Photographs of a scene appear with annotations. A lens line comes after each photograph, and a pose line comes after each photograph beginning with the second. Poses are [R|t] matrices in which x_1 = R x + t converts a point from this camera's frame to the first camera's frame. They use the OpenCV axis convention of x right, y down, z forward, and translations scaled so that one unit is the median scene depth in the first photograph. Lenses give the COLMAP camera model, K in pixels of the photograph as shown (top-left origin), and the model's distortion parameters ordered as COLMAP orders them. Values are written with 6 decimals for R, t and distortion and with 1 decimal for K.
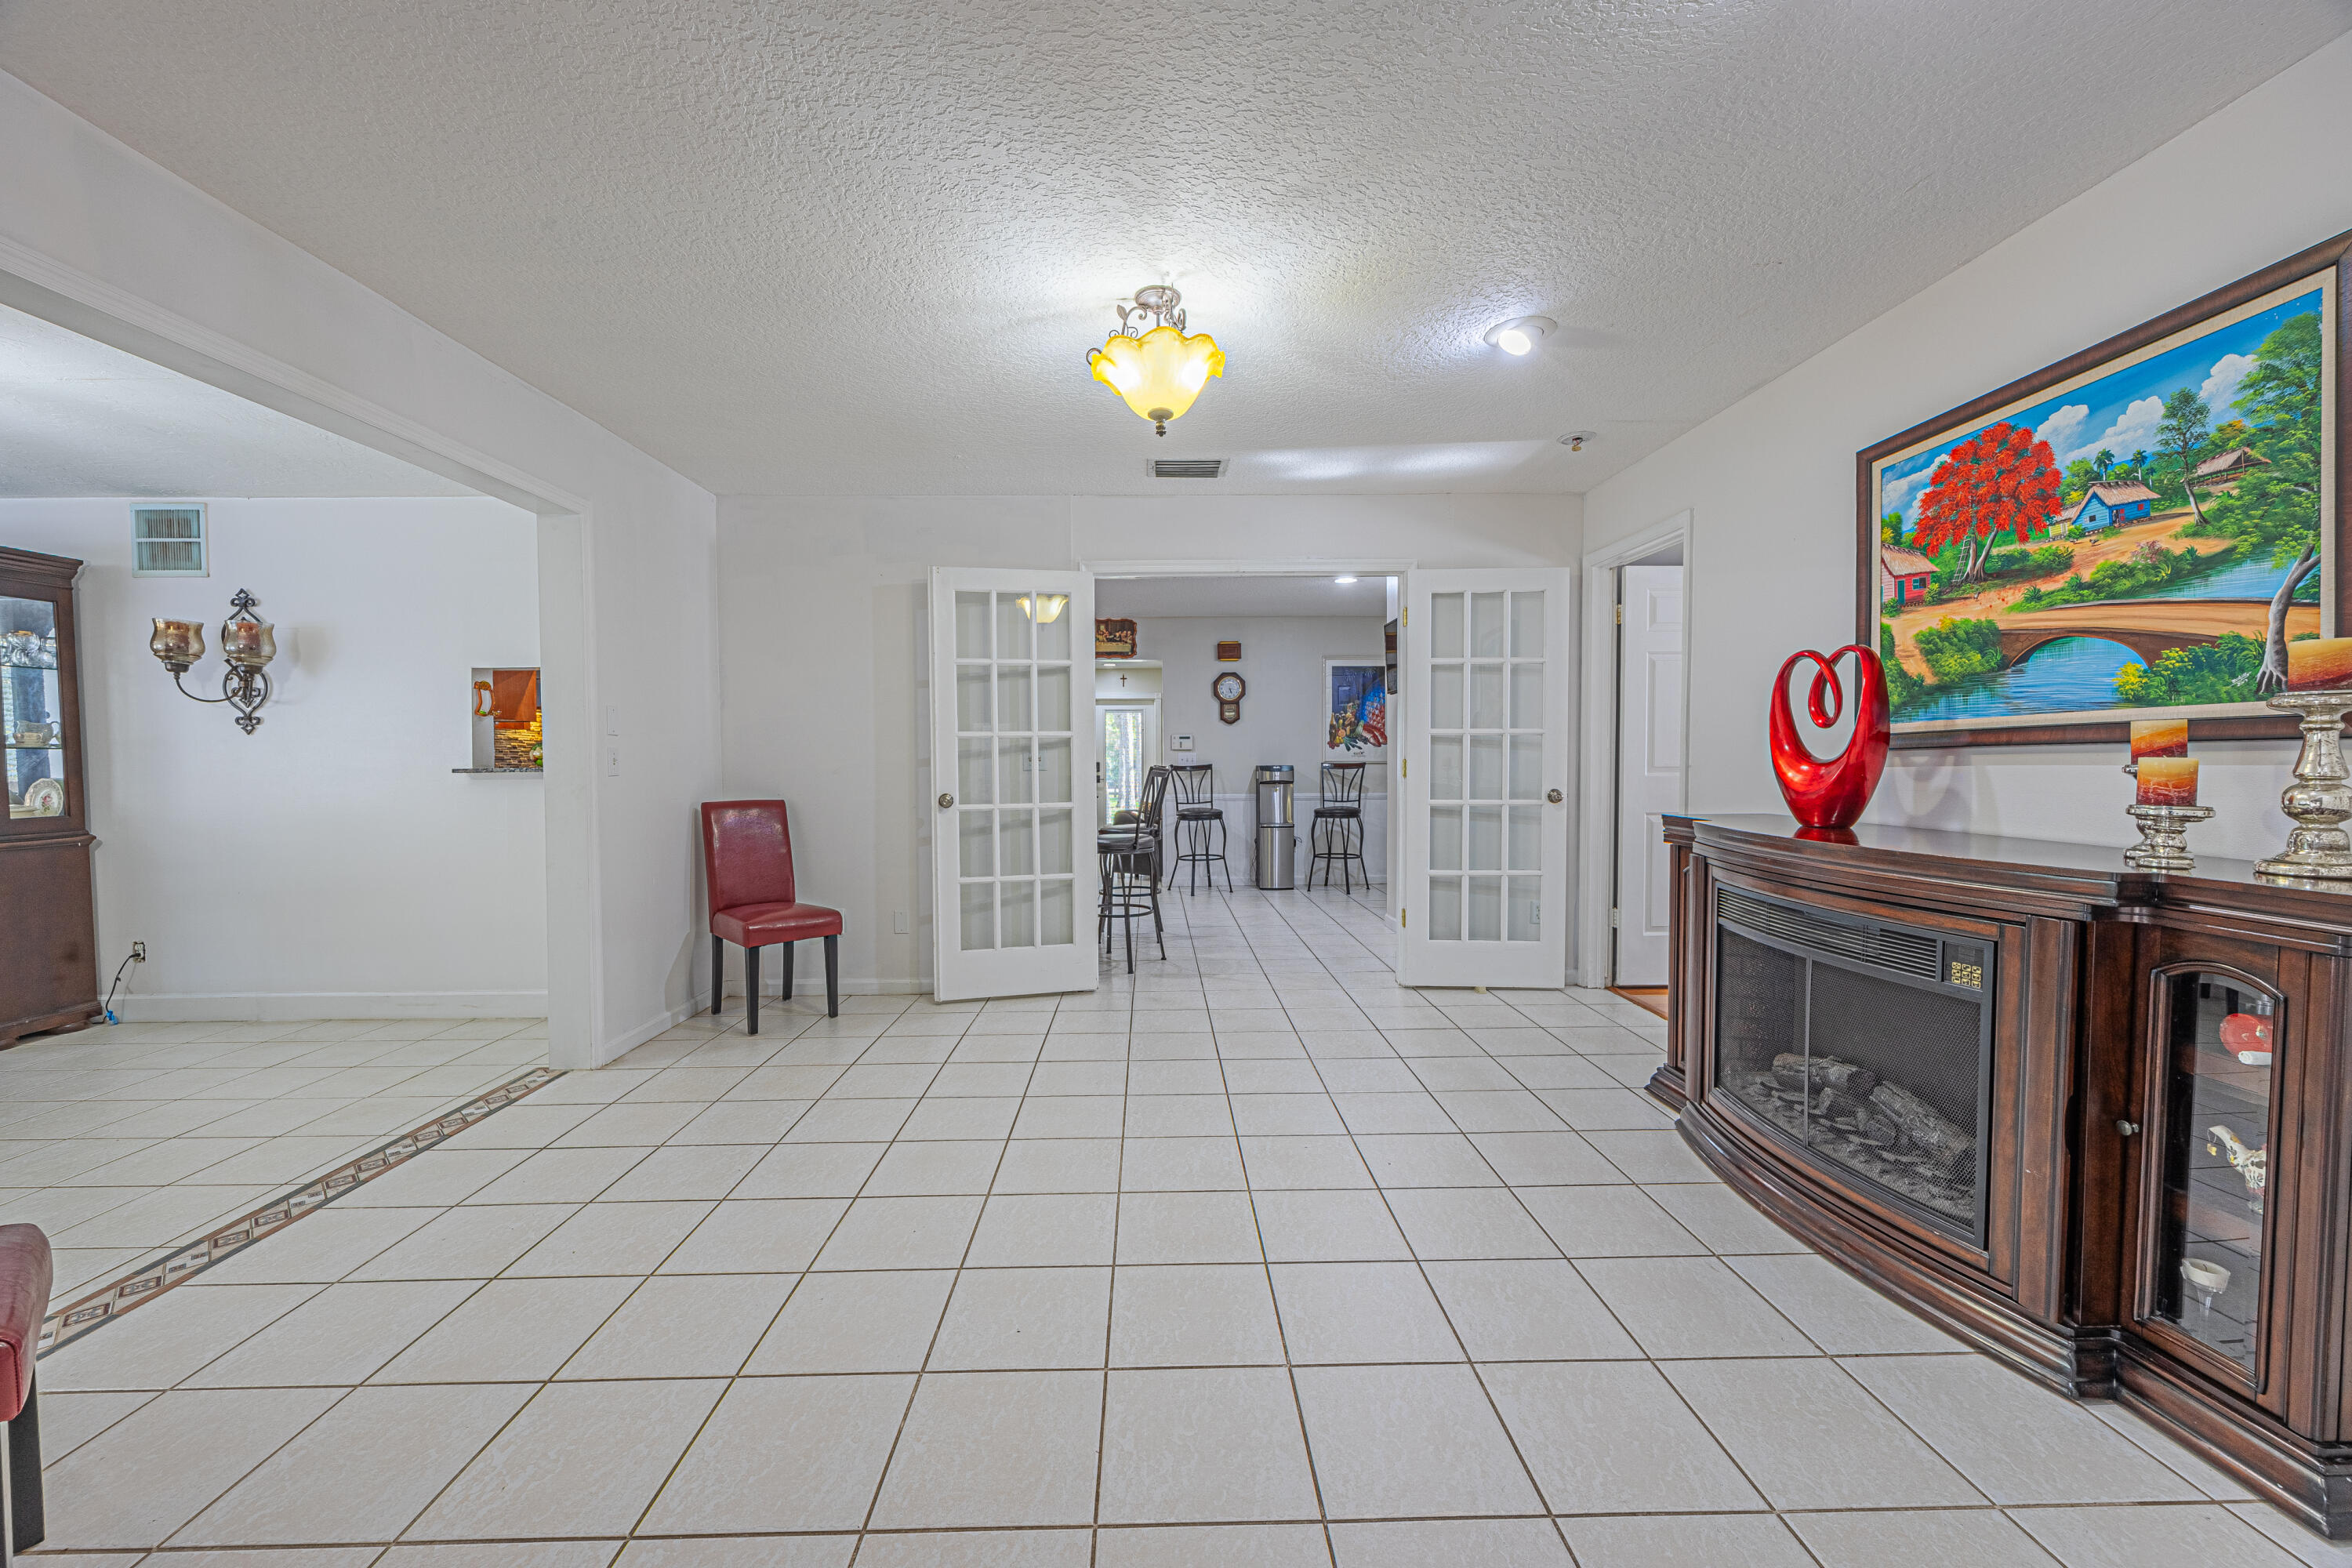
lens RADIAL K [[885.9, 0, 1176.0], [0, 885.9, 784.0], [0, 0, 1]] dist [-0.005719, -0.000275]
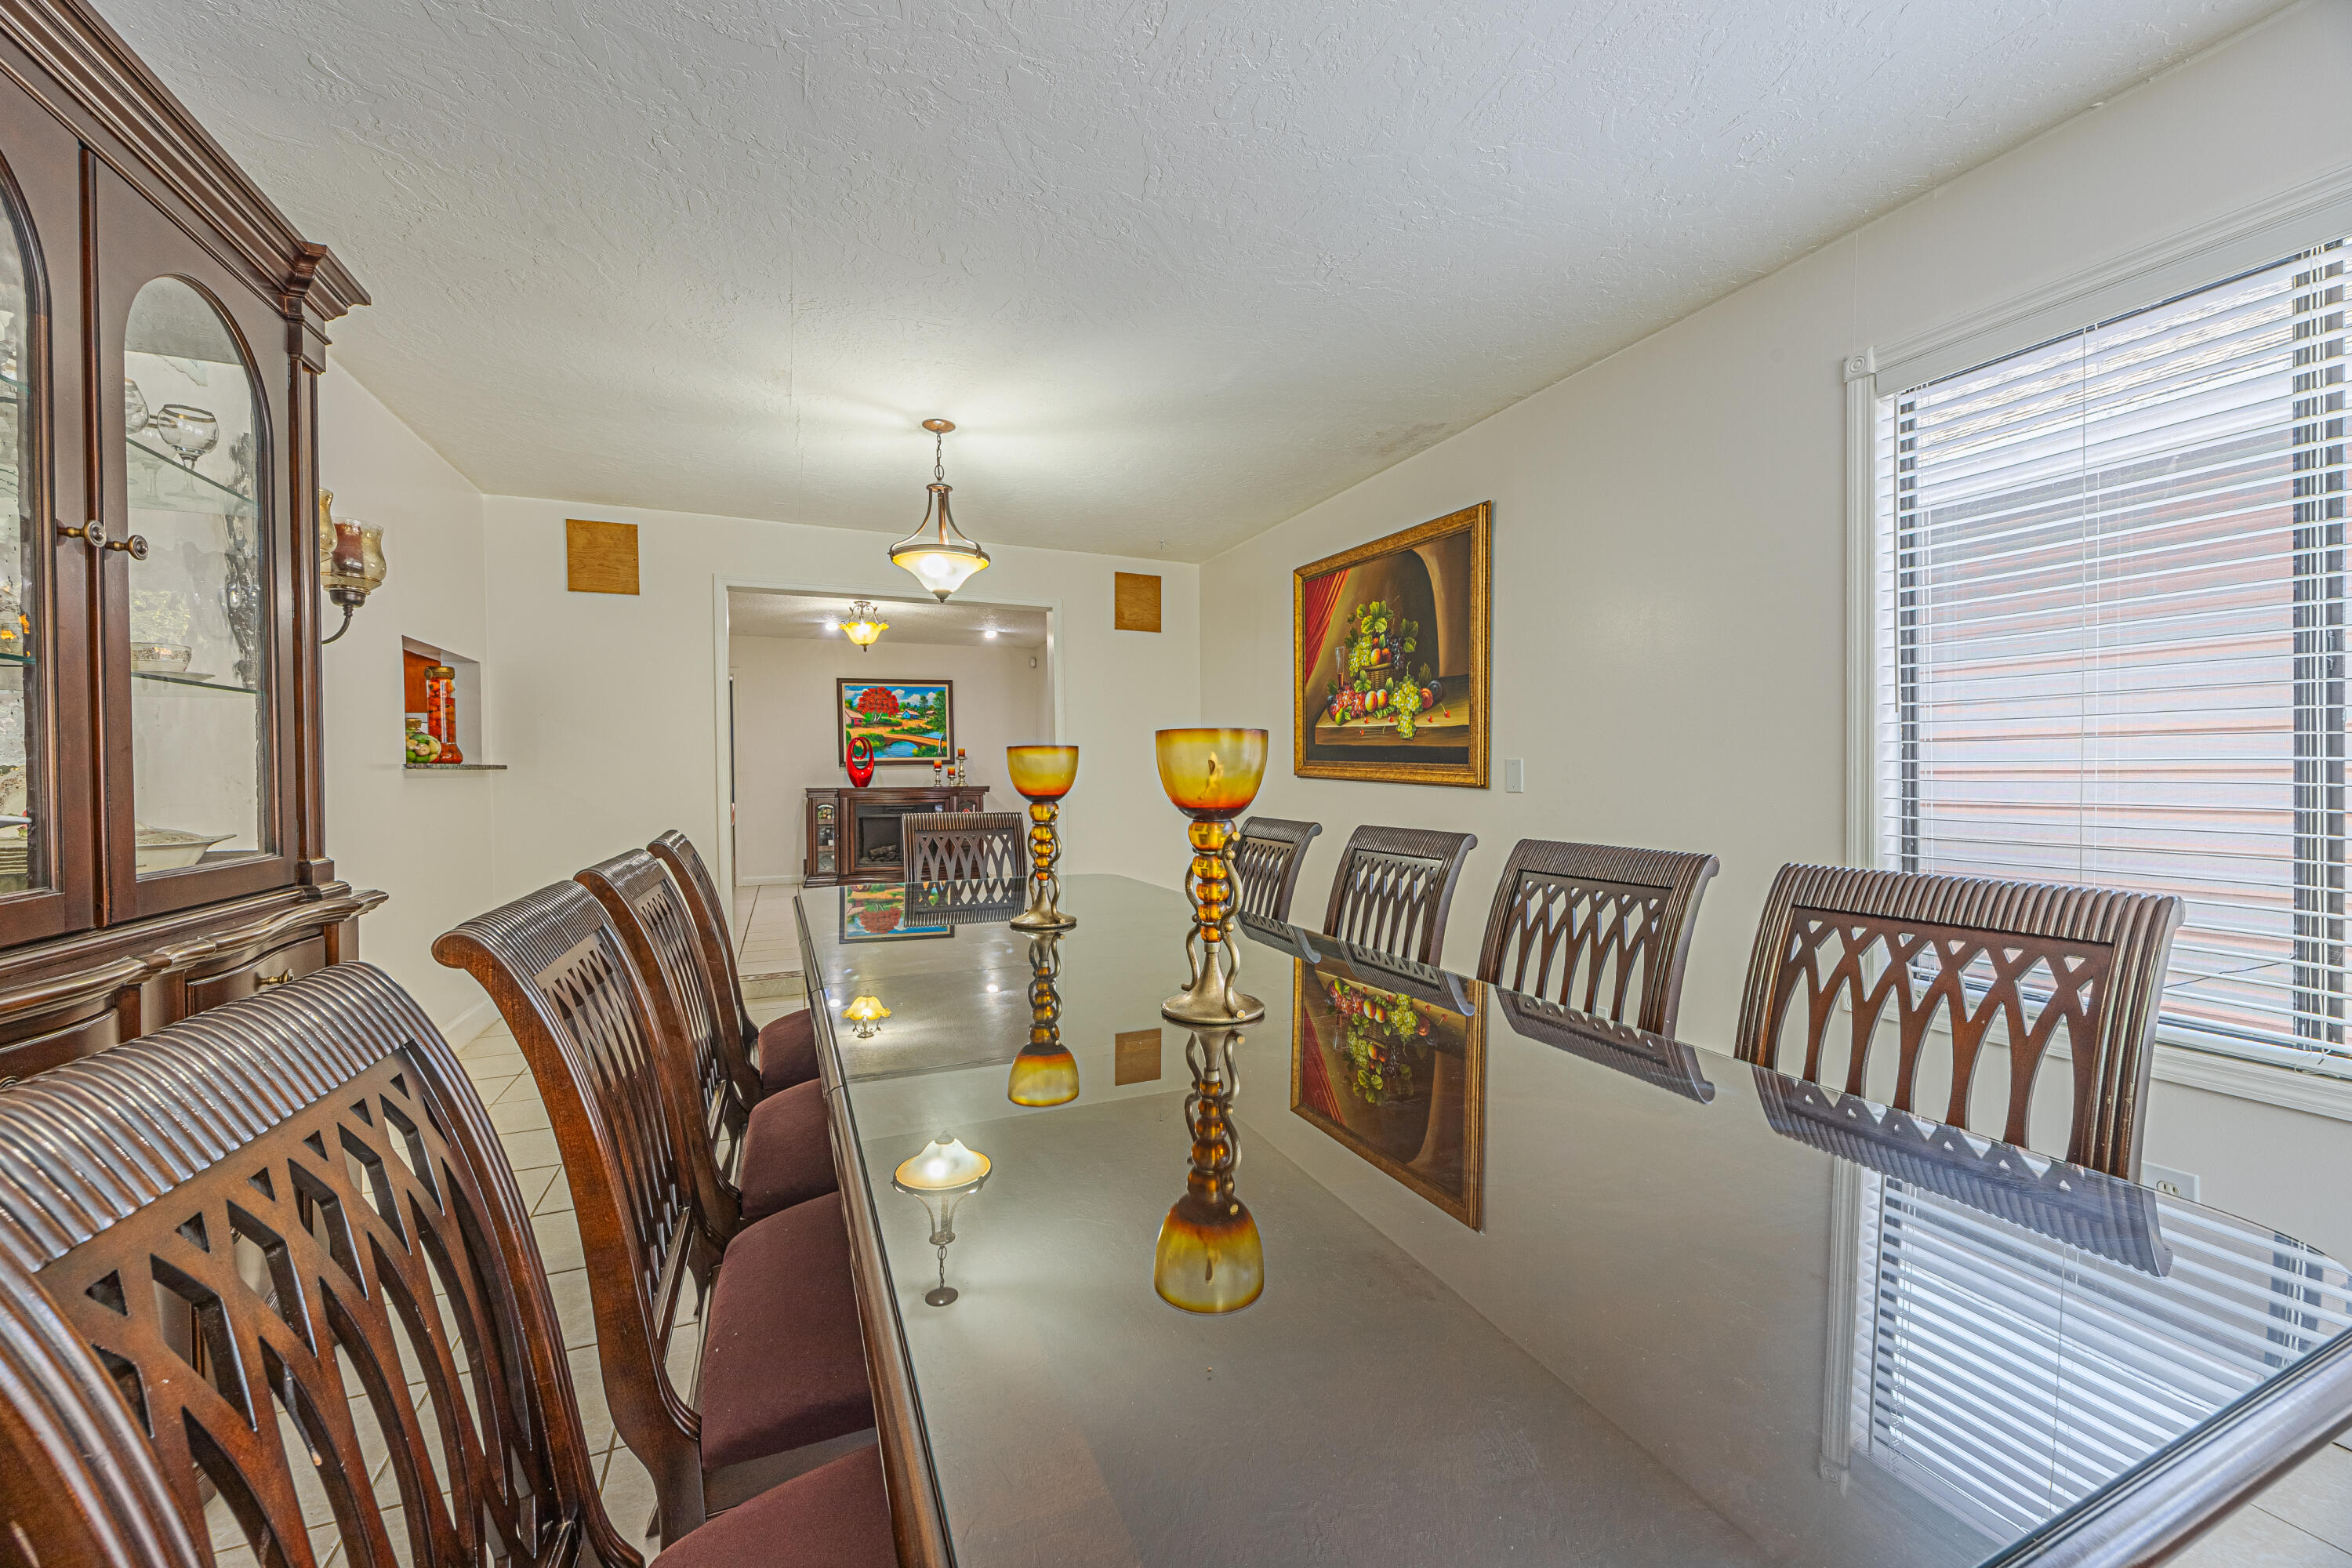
lens RADIAL K [[885.9, 0, 1176.0], [0, 885.9, 784.0], [0, 0, 1]] dist [-0.005719, -0.000275]
pose [[-0.373750, -0.002882, 0.927525, -3.644611], [0.041487, 0.998942, 0.019821, 0.019319], [-0.926601, 0.045888, -0.373235, 1.387612]]
